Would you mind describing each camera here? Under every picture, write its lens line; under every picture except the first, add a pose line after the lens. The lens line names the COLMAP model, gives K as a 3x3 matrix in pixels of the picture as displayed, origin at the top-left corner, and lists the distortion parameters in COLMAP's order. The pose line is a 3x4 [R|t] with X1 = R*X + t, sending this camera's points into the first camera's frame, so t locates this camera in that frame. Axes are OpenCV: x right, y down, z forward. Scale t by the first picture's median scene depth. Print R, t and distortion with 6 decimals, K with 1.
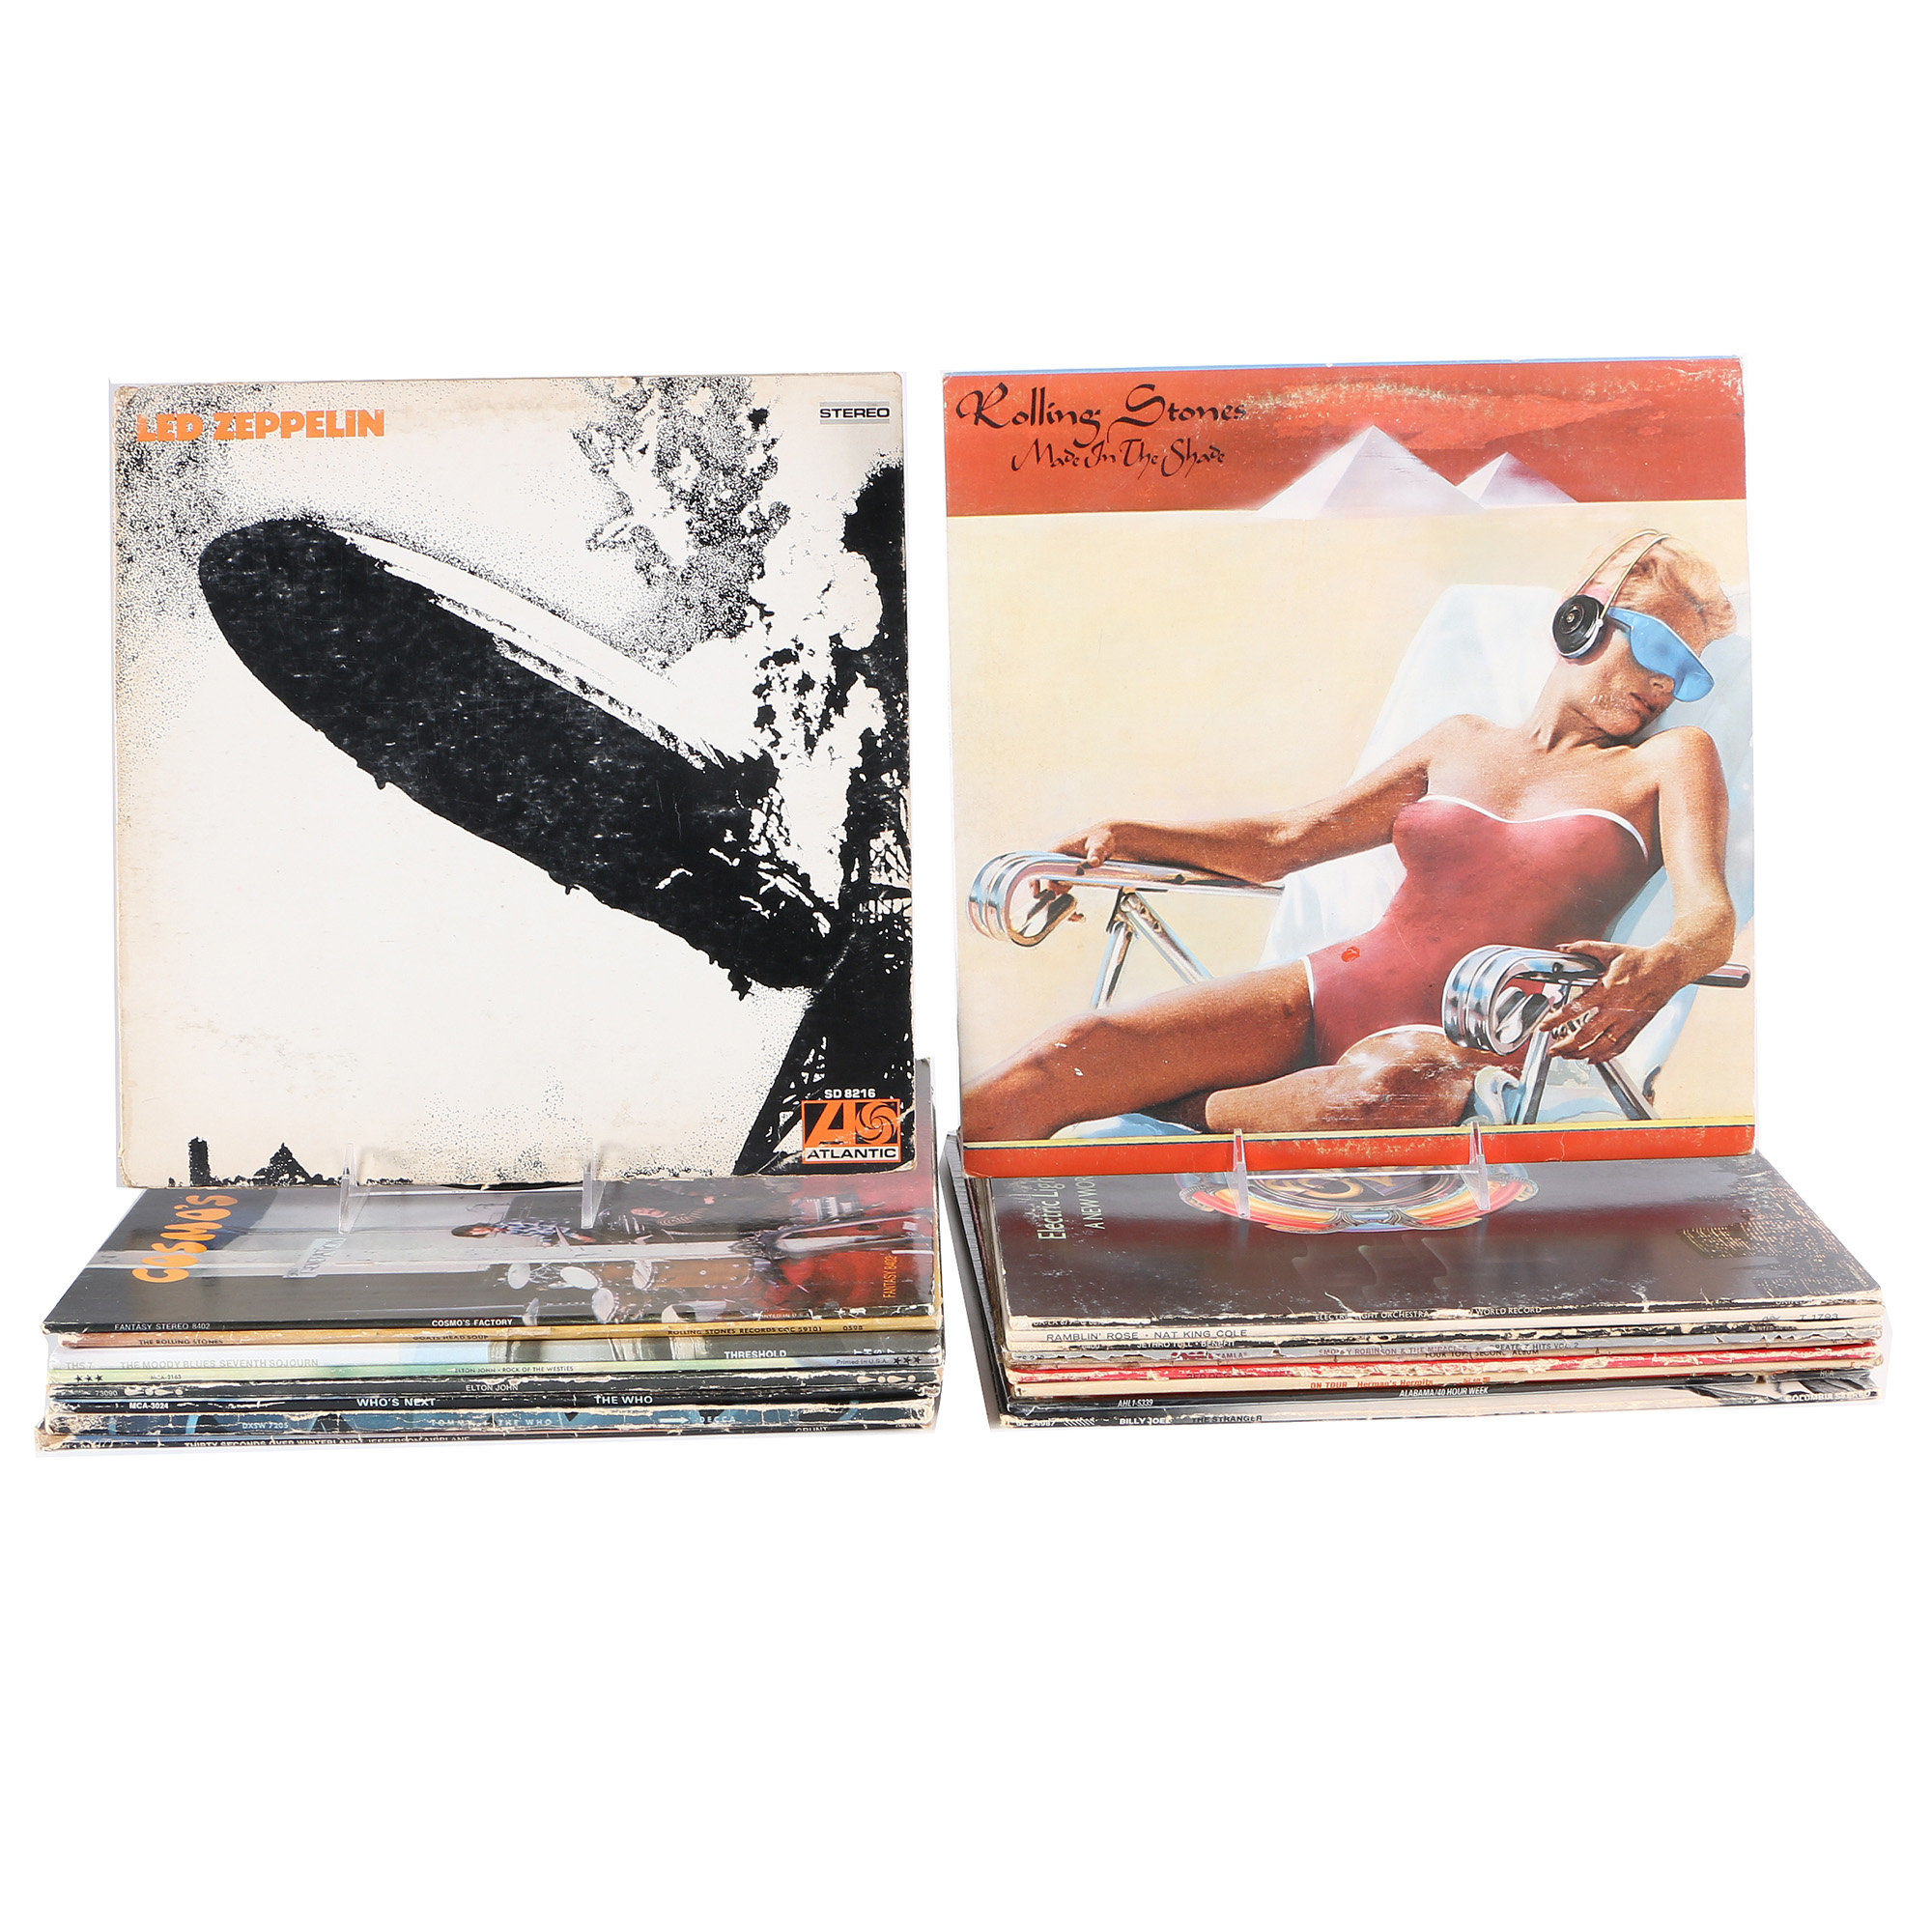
lens RADIAL K [[3165.9, 0, 961.6], [0, 3165.9, 982.0], [0, 0, 1]] dist [-0.079765, 0.000000]
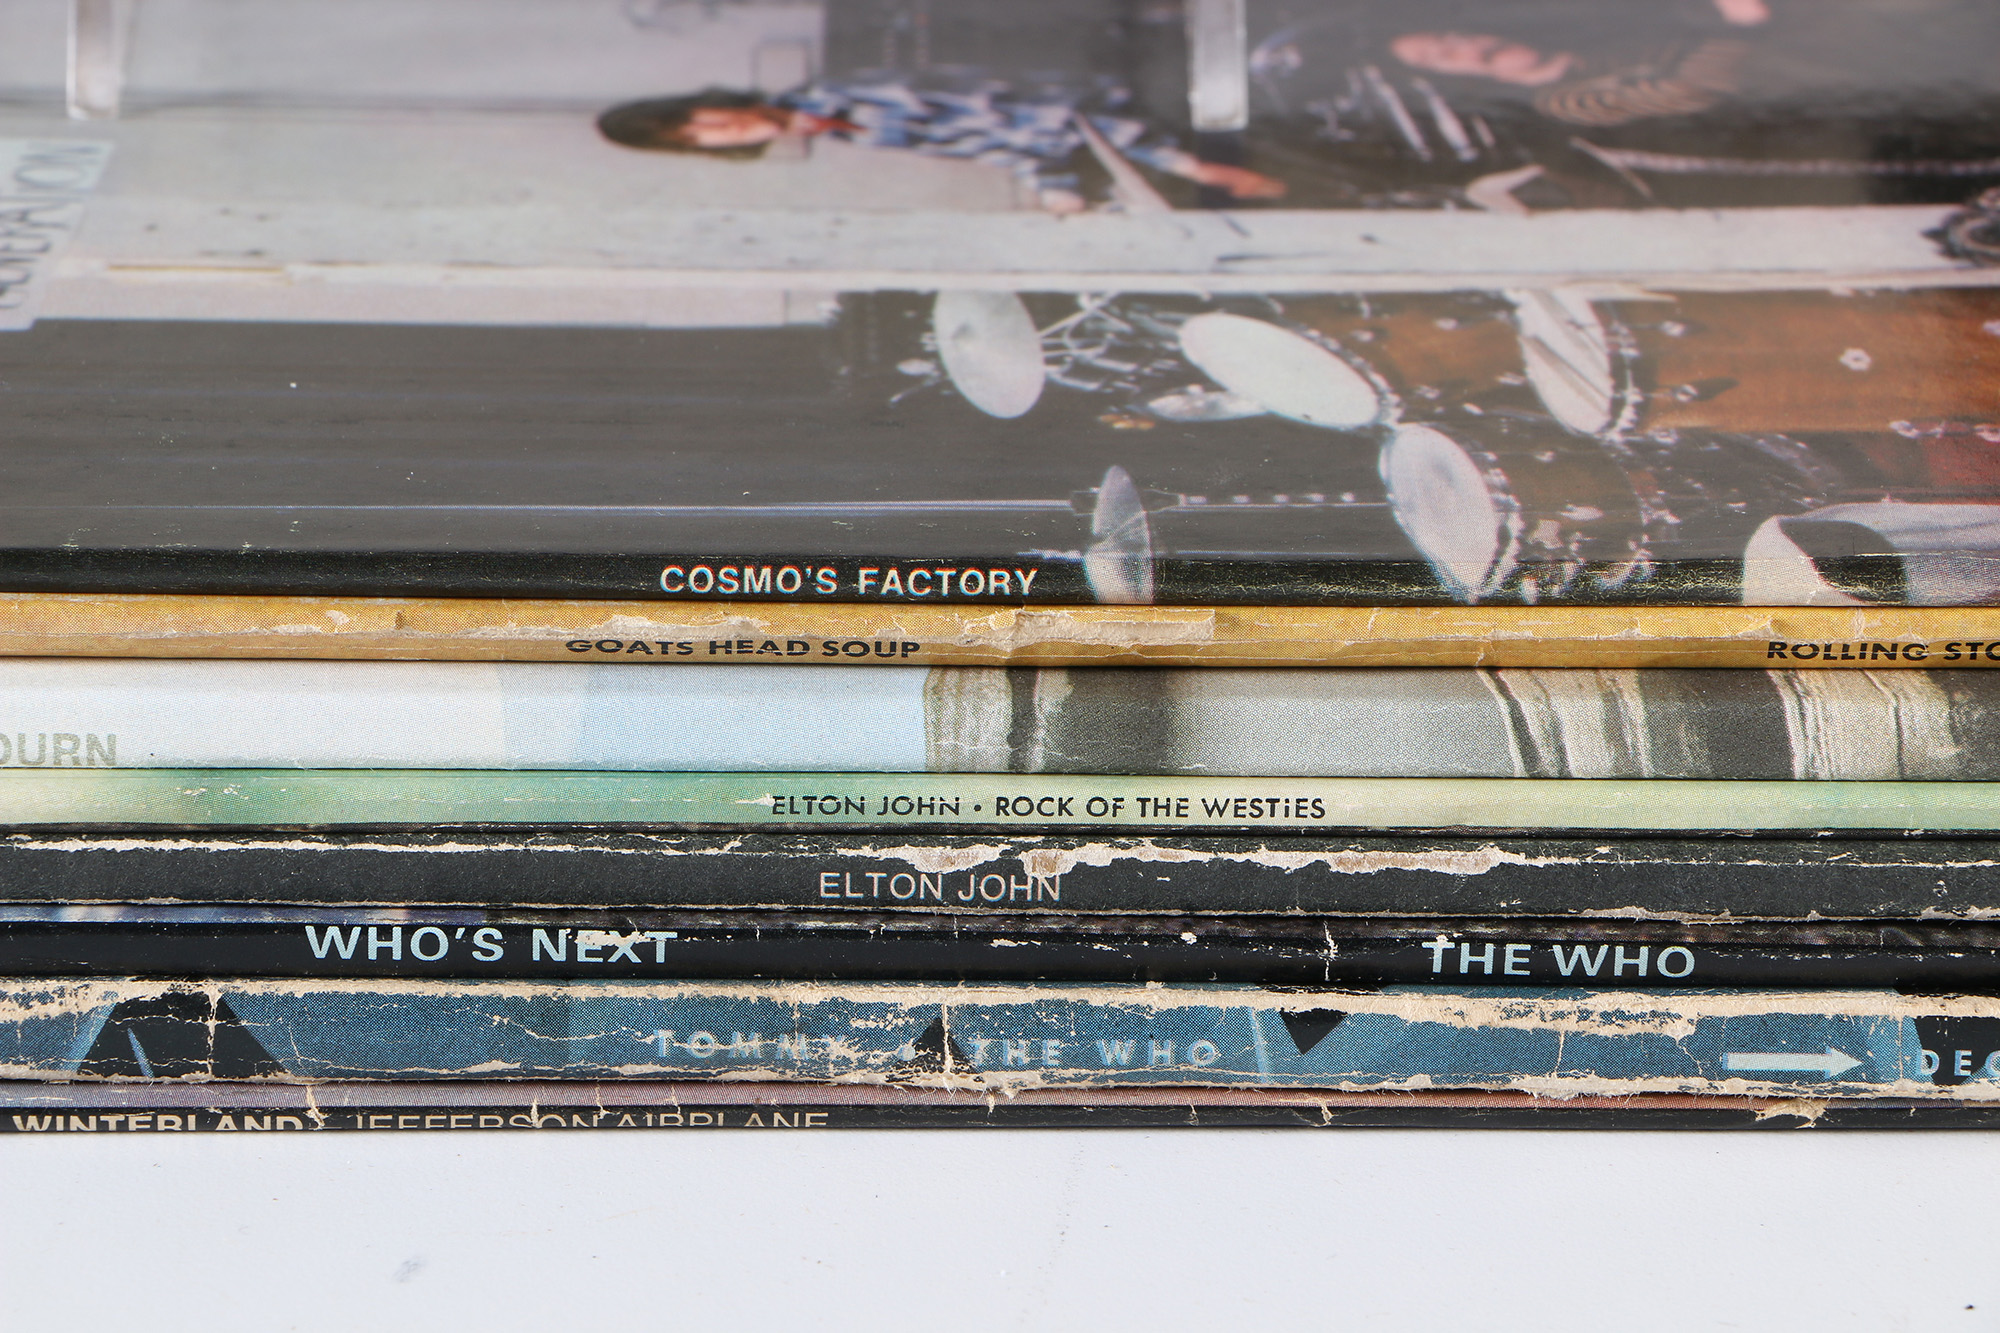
lens RADIAL K [[11030.5, 0, 1002.3], [0, 11030.5, 678.7], [0, 0, 1]] dist [1.138481, 0.000000]
pose [[0.999590, 0.028041, 0.005867, -0.148047], [-0.028593, 0.989221, 0.143609, 0.006900], [-0.001777, -0.143717, 0.989617, 0.258688]]
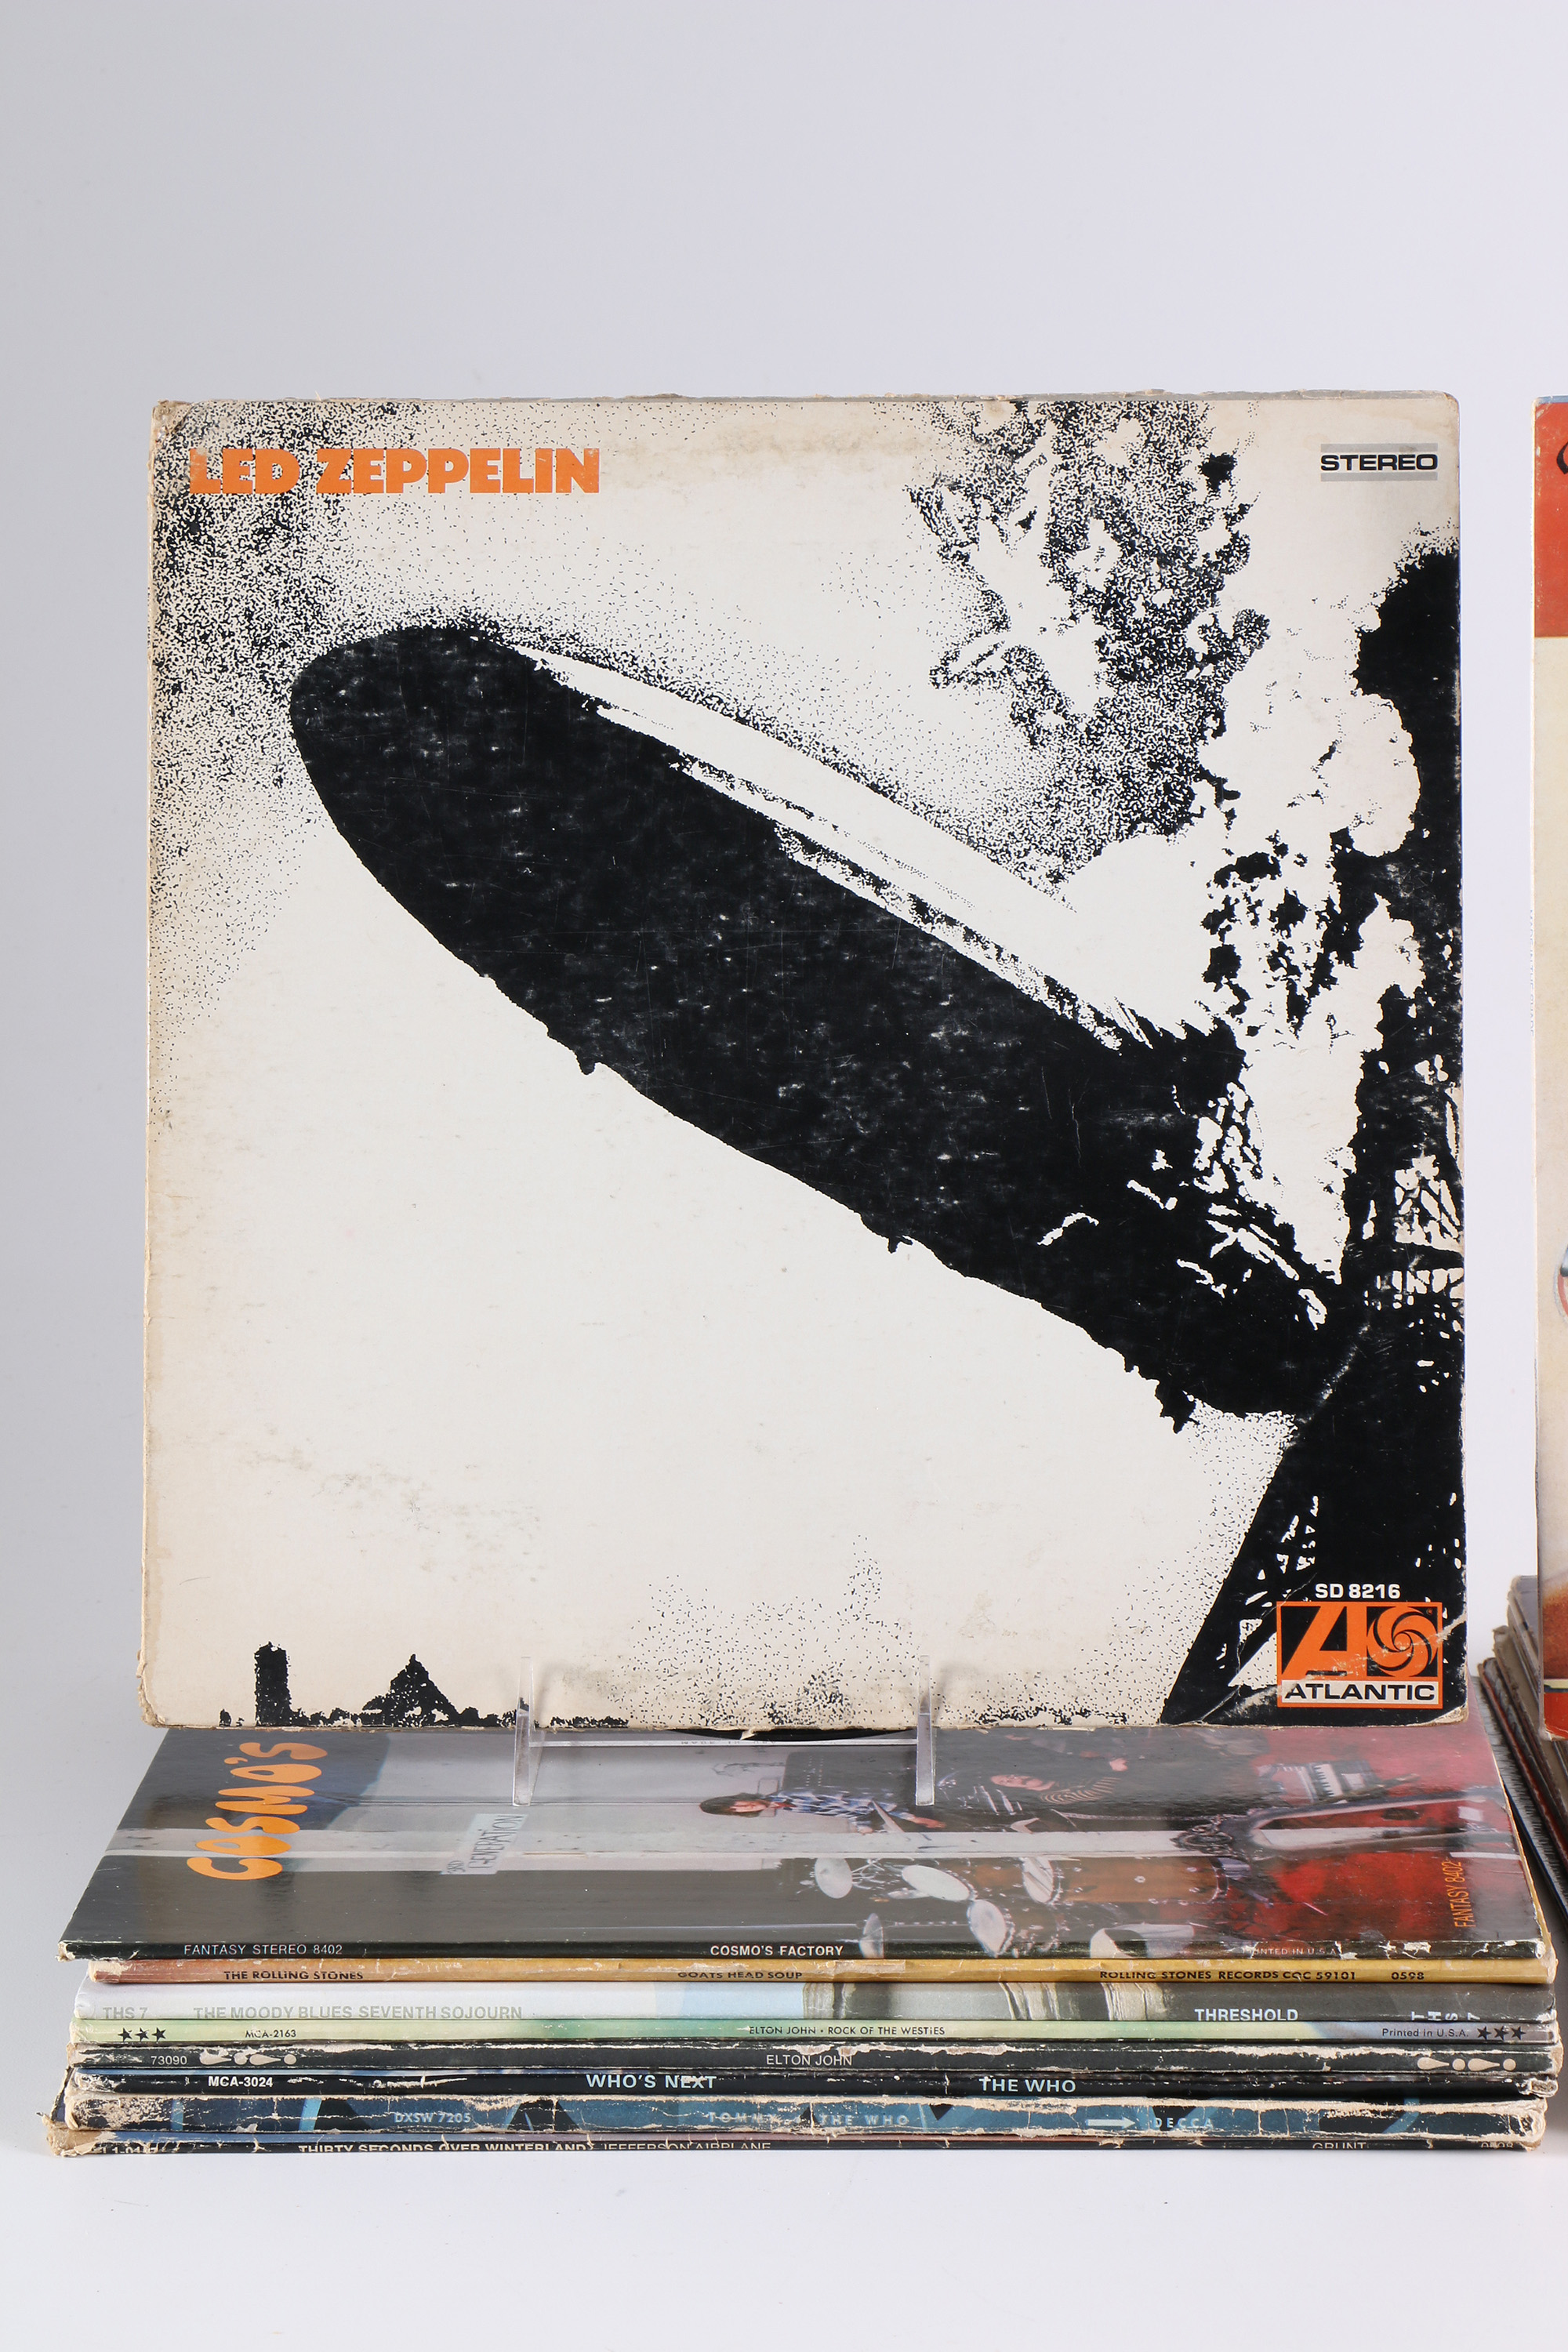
lens RADIAL K [[5917.8, 0, 776.1], [0, 5917.8, 1157.5], [0, 0, 1]] dist [0.324824, 0.000000]
pose [[0.998704, 0.016046, -0.048302, -0.101717], [-0.018468, 0.998572, -0.050122, 0.012813], [0.047429, 0.050949, 0.997574, -0.150008]]
